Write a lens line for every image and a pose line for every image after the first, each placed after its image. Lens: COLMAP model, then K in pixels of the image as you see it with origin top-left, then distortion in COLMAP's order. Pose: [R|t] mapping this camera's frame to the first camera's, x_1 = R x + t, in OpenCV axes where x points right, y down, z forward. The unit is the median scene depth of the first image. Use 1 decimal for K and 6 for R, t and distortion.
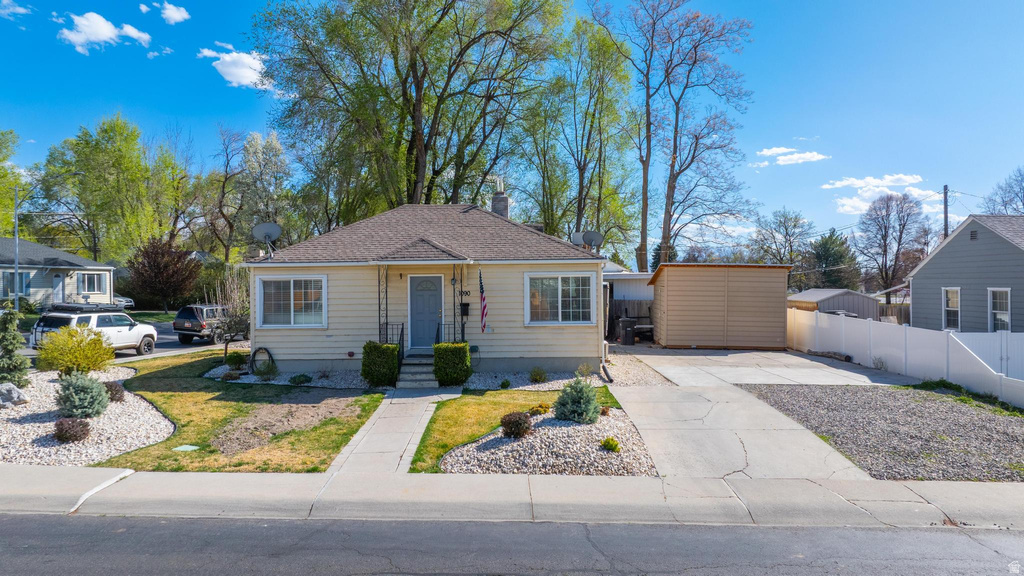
lens RADIAL K [[726.4, 0, 512.0], [0, 726.4, 288.0], [0, 0, 1]] dist [-0.026618, 0.004582]
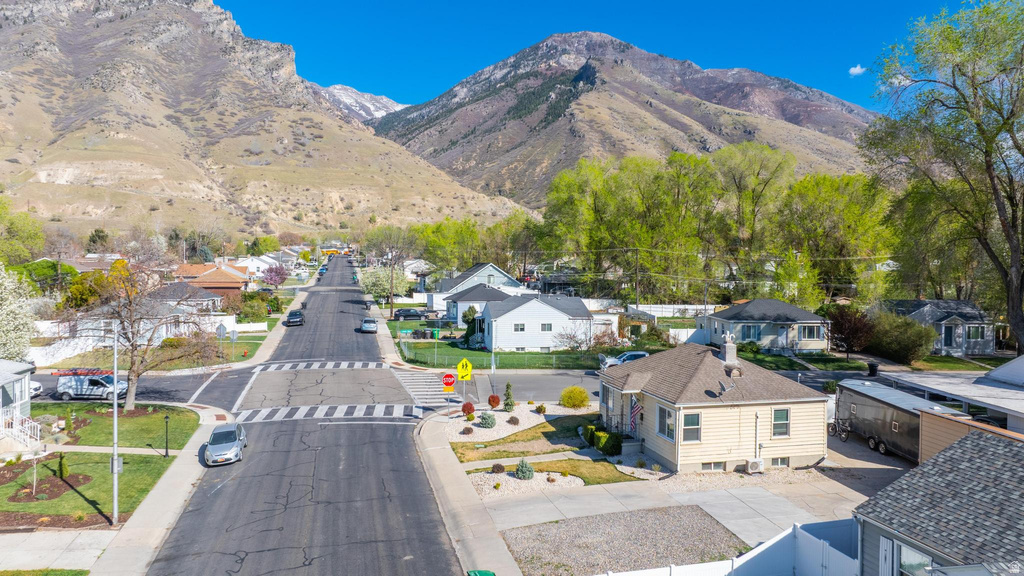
lens RADIAL K [[719.5, 0, 512.0], [0, 719.5, 288.0], [0, 0, 1]] dist [-0.041682, 0.048588]
pose [[0.238125, 0.041909, -0.970330, 1.542547], [-0.013460, 0.999115, 0.039849, -0.348918], [0.971141, 0.003572, 0.238478, 0.266875]]
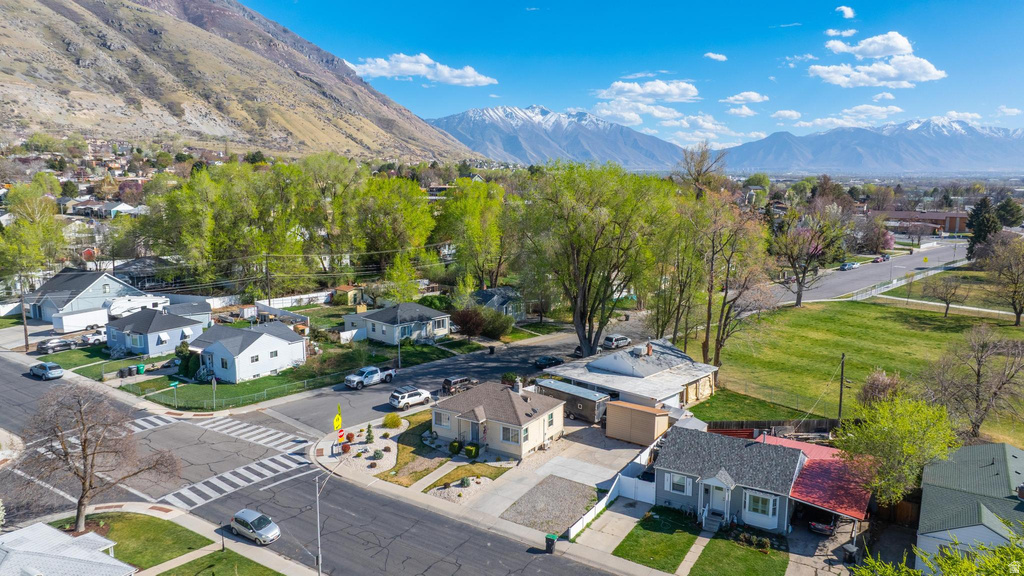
lens RADIAL K [[719.5, 0, 512.0], [0, 719.5, 288.0], [0, 0, 1]] dist [-0.041682, 0.048588]
pose [[0.852382, 0.094079, -0.514388, 1.594081], [-0.012031, 0.986951, 0.160573, -1.100176], [0.522782, -0.130681, 0.842390, -1.513712]]
